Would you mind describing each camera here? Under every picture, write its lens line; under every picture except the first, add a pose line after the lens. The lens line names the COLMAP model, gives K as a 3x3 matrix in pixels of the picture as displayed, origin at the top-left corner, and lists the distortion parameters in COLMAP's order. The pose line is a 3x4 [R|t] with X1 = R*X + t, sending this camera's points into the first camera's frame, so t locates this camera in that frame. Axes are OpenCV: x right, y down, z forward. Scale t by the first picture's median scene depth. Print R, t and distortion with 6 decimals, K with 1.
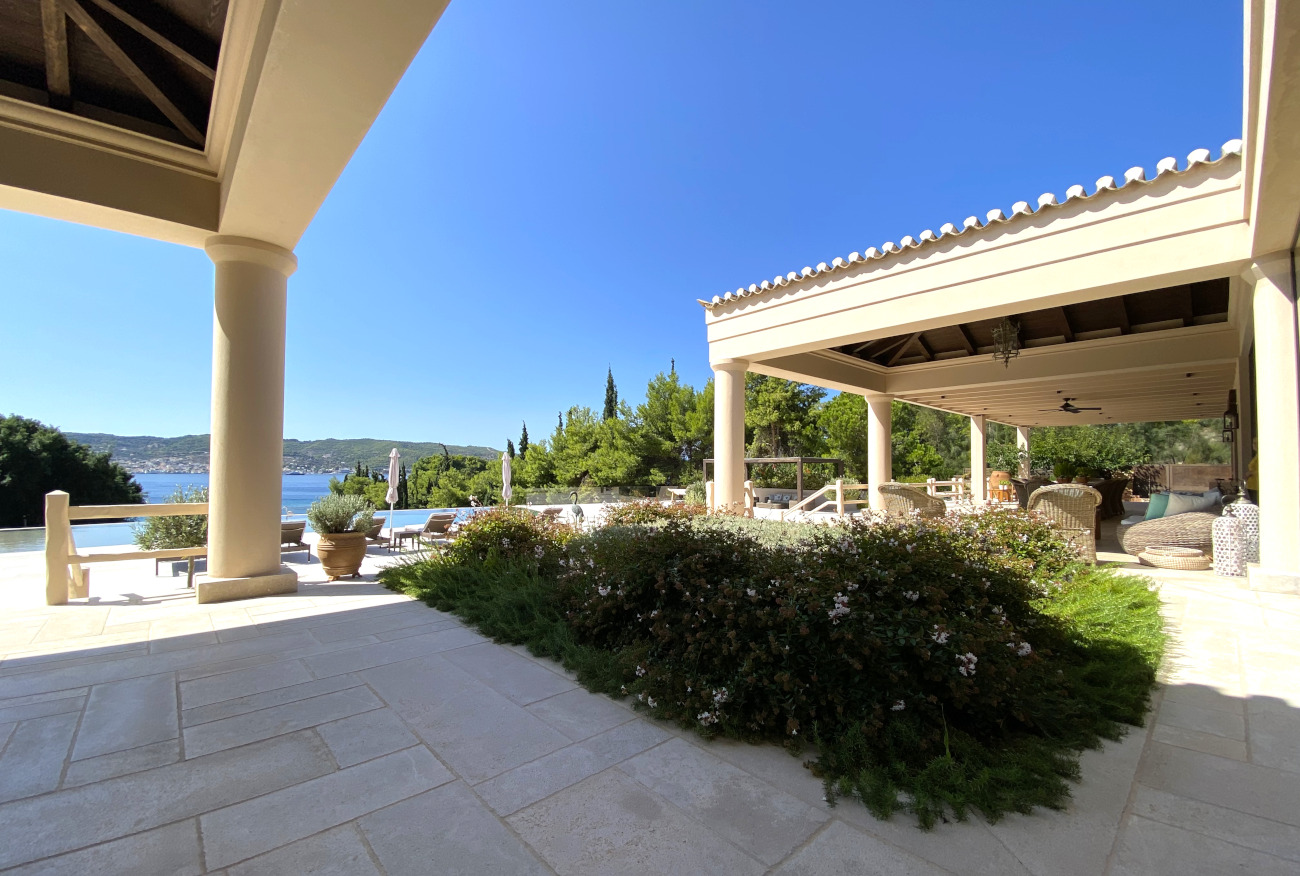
lens RADIAL K [[533.0, 0, 654.8], [0, 533.0, 469.8], [0, 0, 1]] dist [0.005245, -0.010938]
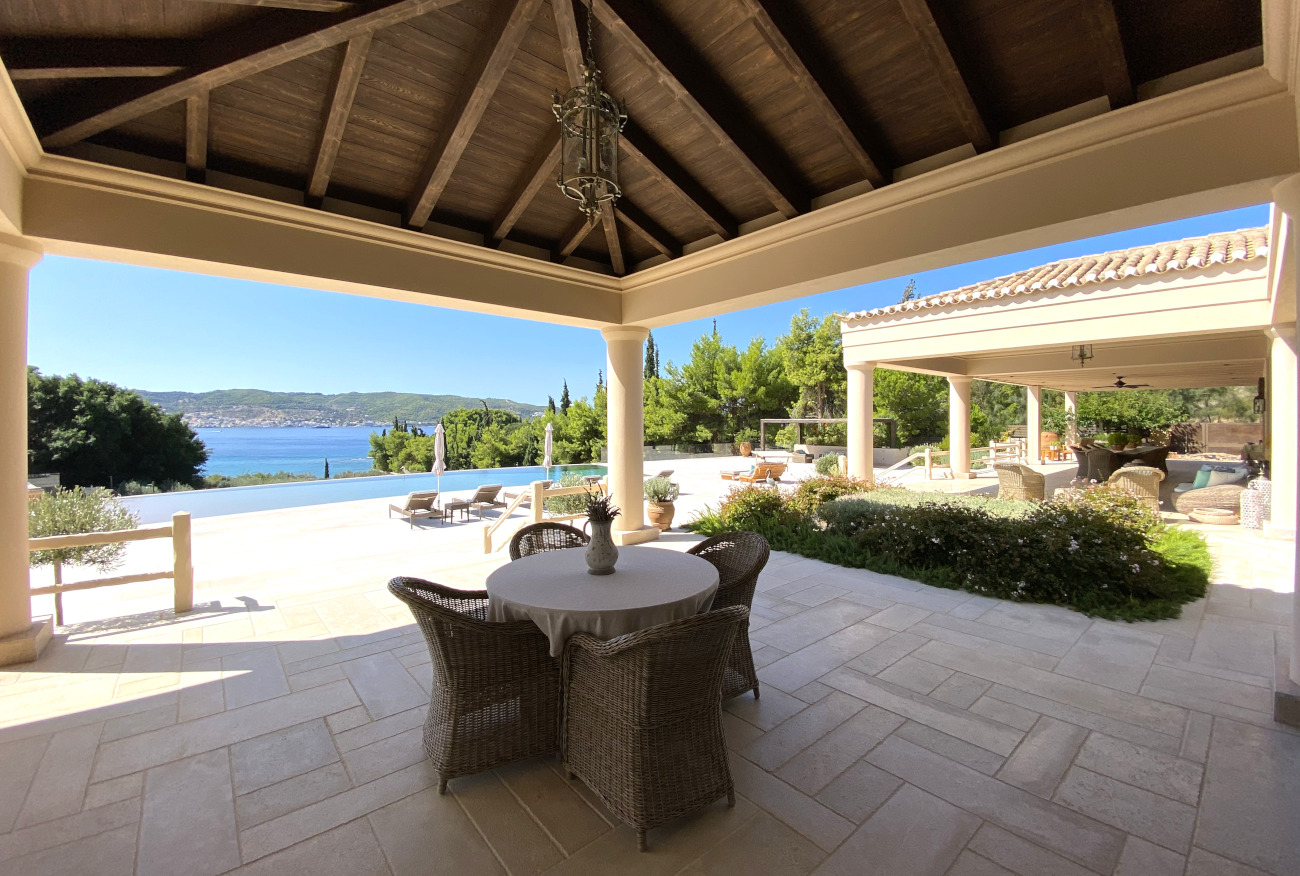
lens RADIAL K [[533.0, 0, 655.9], [0, 533.0, 437.7], [0, 0, 1]] dist [0.005245, -0.010938]
pose [[0.999502, -0.007398, -0.030663, -0.073986], [0.008401, 0.999429, 0.032729, -0.016214], [0.030404, -0.032971, 0.998994, -0.071753]]
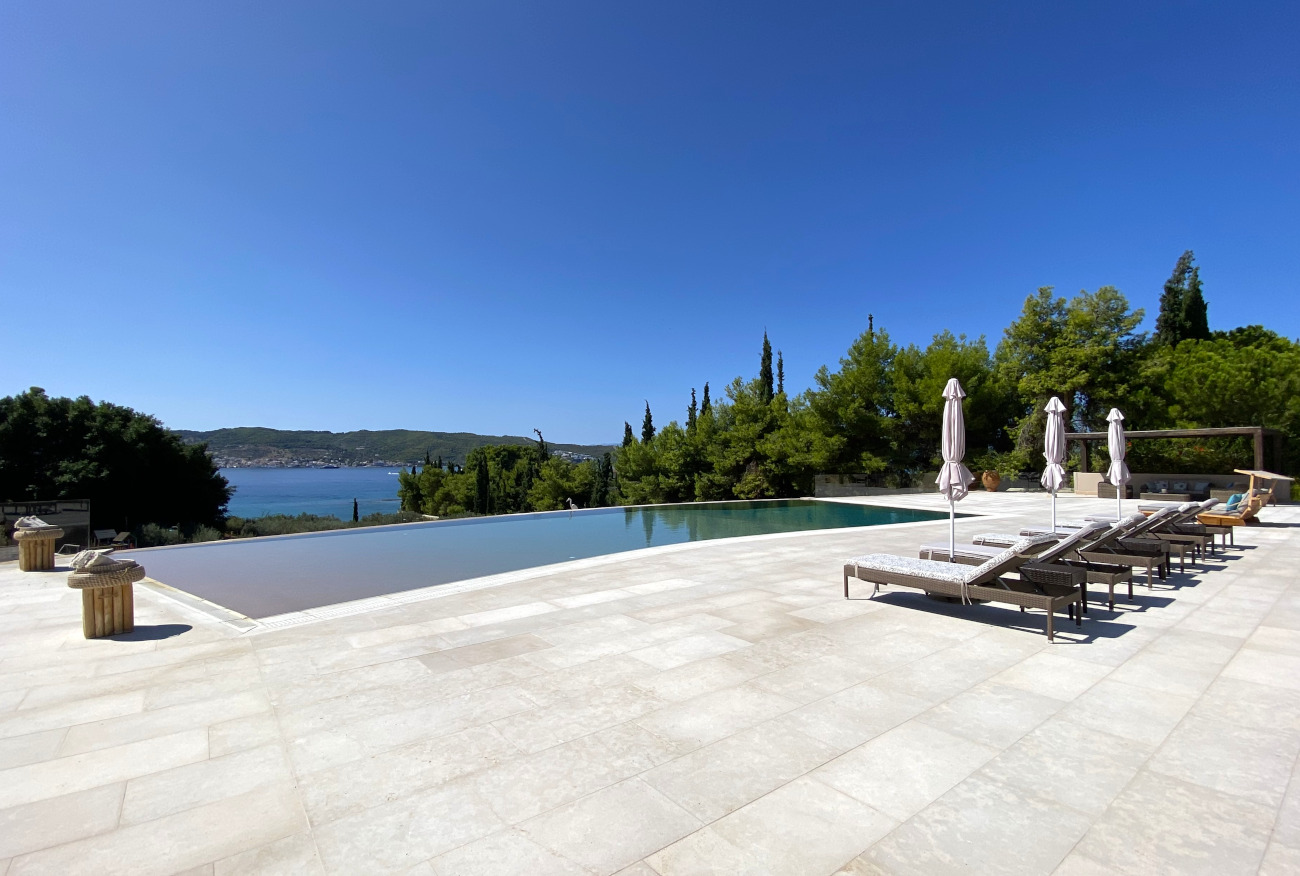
lens RADIAL K [[591.8, 0, 640.5], [0, 591.8, 464.1], [0, 0, 1]] dist [0.023606, -0.005115]
pose [[0.994149, -0.009371, -0.107608, -0.309444], [0.010181, 0.999924, 0.006985, 0.008223], [0.107535, -0.008040, 0.994169, 0.099299]]
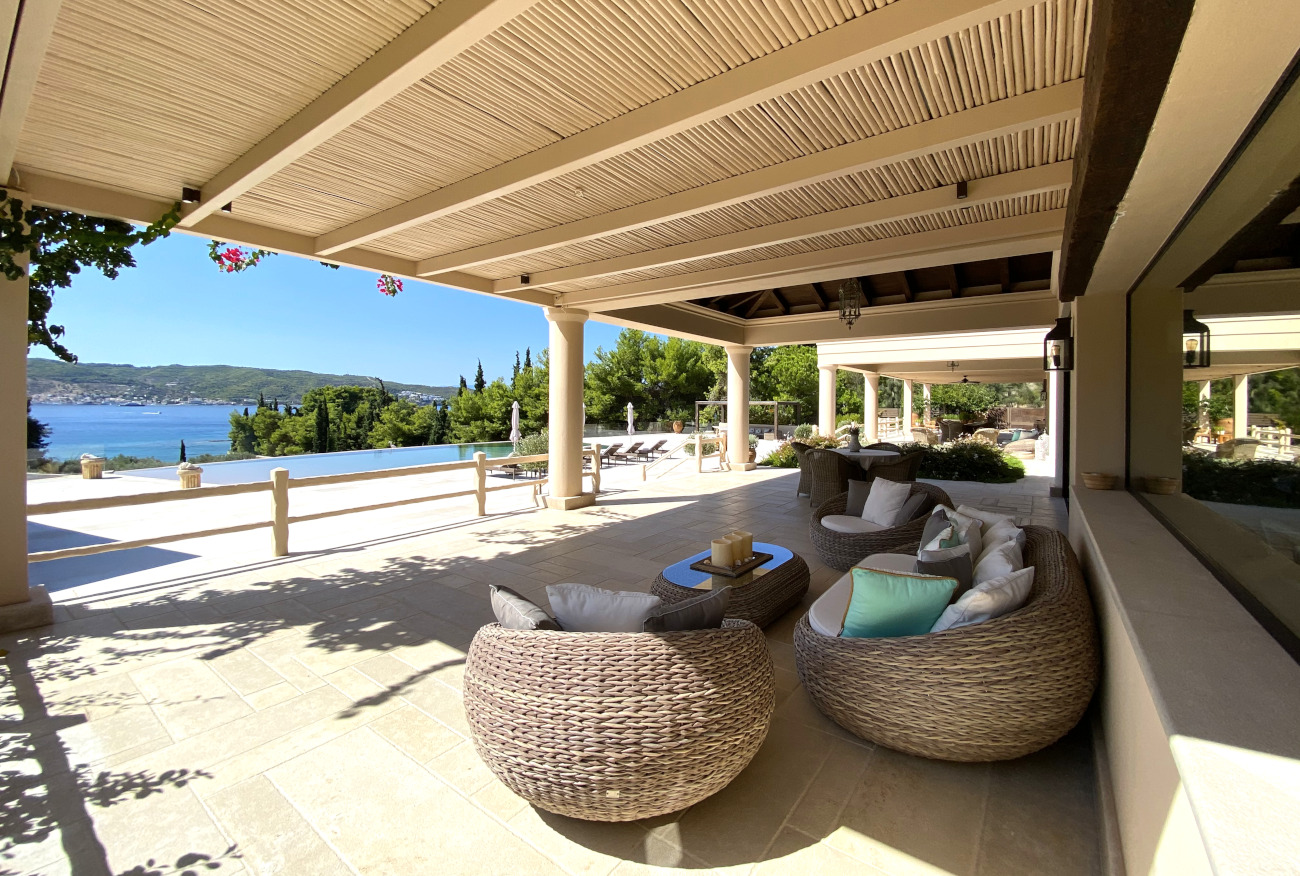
lens RADIAL K [[533.0, 0, 655.5], [0, 533.0, 385.5], [0, 0, 1]] dist [0.005245, -0.010938]
pose [[0.981542, 0.009678, 0.190999, -0.208682], [-0.003798, 0.999508, -0.031129, -0.014685], [-0.191207, 0.029829, 0.981096, -0.199260]]
